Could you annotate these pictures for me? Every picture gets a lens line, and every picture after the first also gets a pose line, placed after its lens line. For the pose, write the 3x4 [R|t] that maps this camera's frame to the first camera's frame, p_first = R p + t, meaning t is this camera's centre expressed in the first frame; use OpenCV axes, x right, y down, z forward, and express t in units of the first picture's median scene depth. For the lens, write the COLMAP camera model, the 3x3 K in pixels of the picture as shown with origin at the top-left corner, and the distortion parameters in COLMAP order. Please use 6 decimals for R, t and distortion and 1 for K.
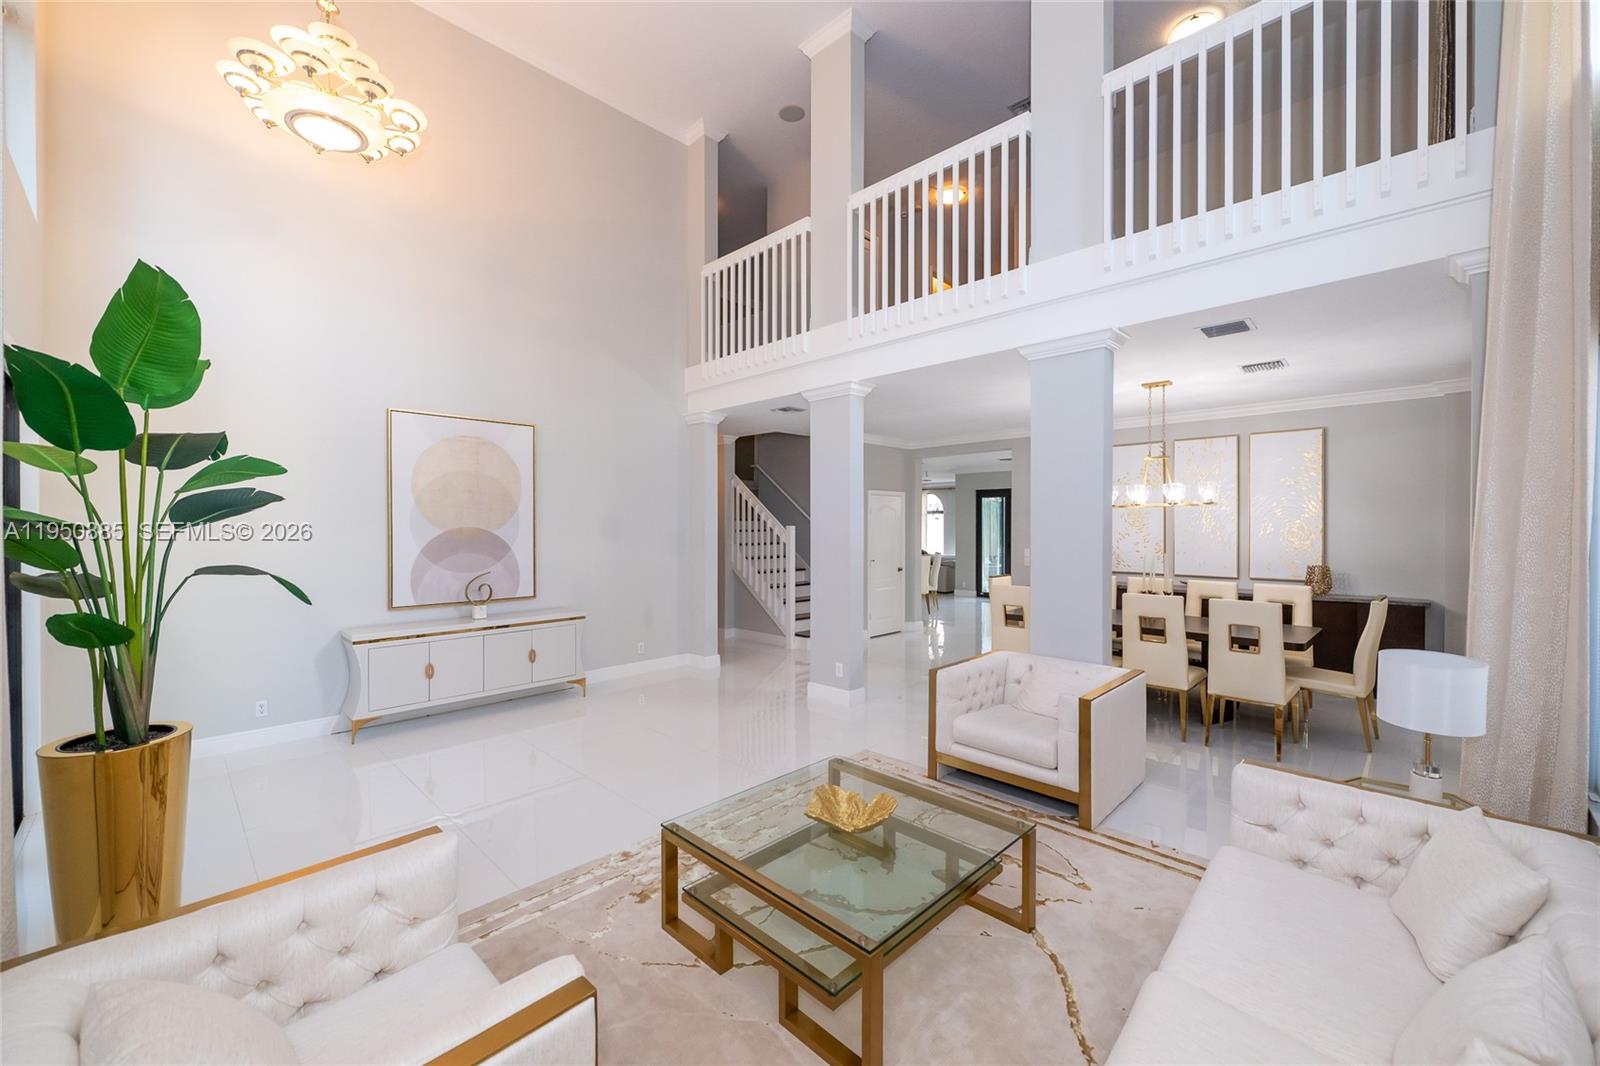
lens RADIAL K [[631.2, 0, 800.2], [0, 631.2, 531.8], [0, 0, 1]] dist [-0.002170, 0.000009]
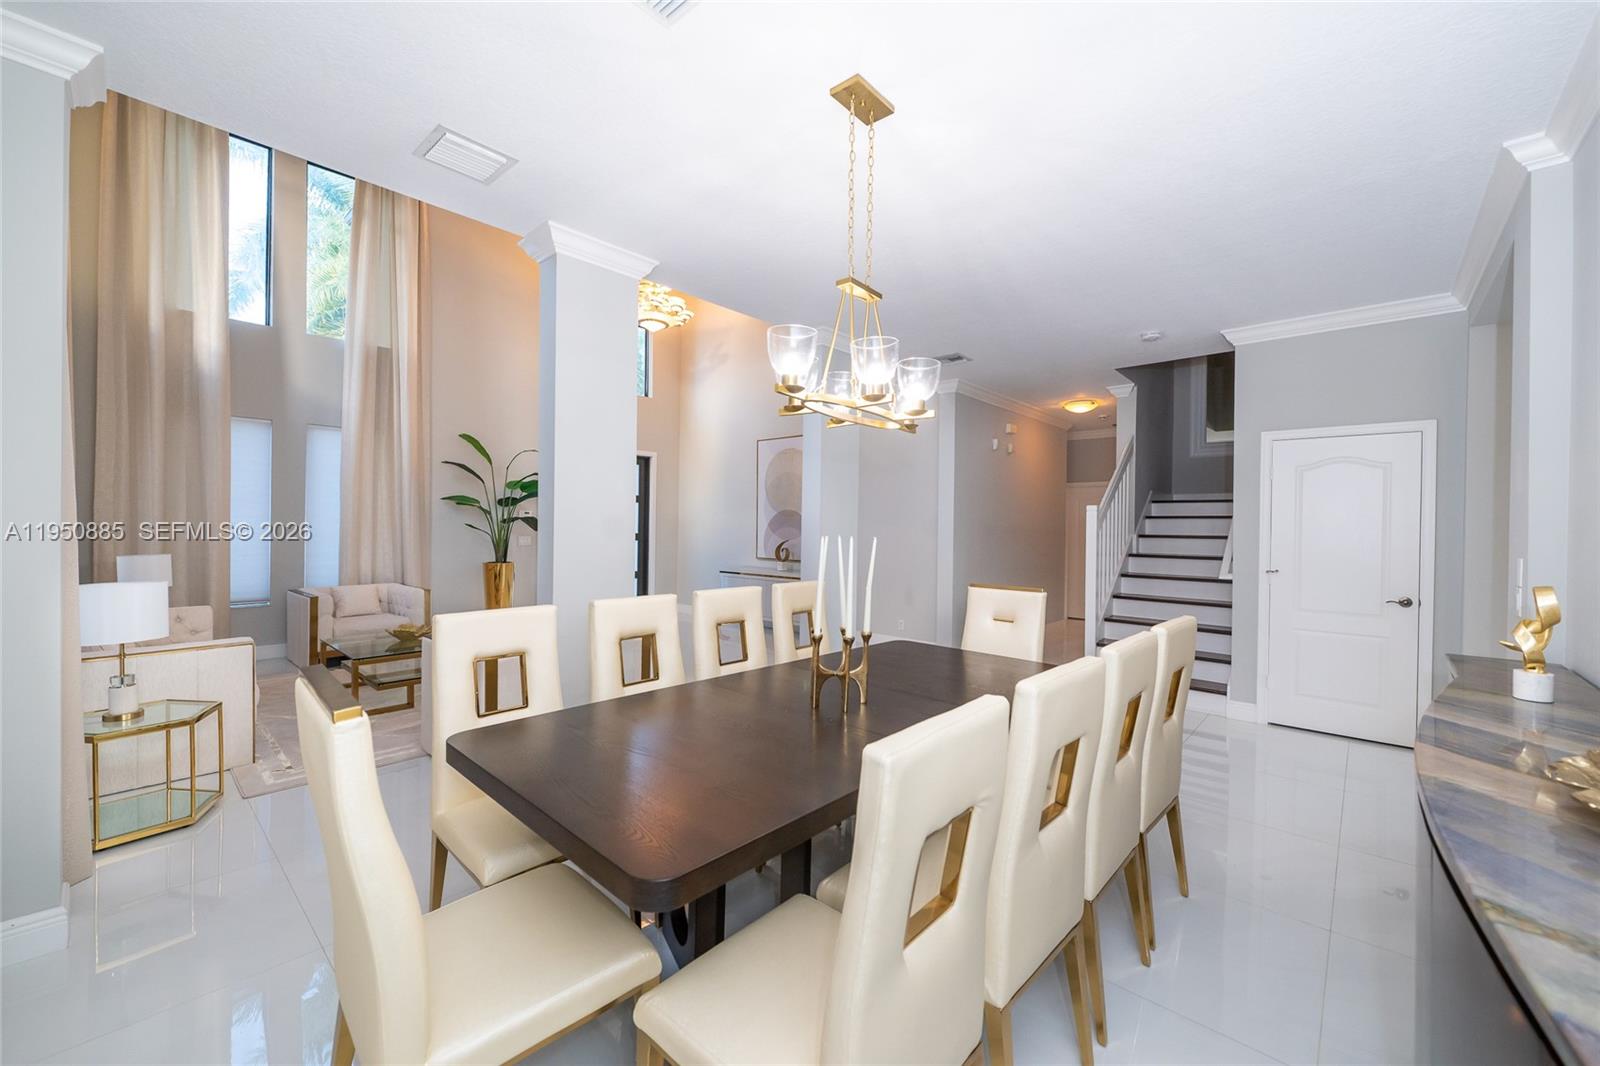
lens RADIAL K [[631.2, 0, 800.0], [0, 631.2, 529.2], [0, 0, 1]] dist [-0.002170, 0.000009]
pose [[0.041427, 0.010031, -0.999091, 0.973911], [-0.019649, 0.999764, 0.009223, 0.023432], [0.998948, 0.019249, 0.041614, 0.969220]]
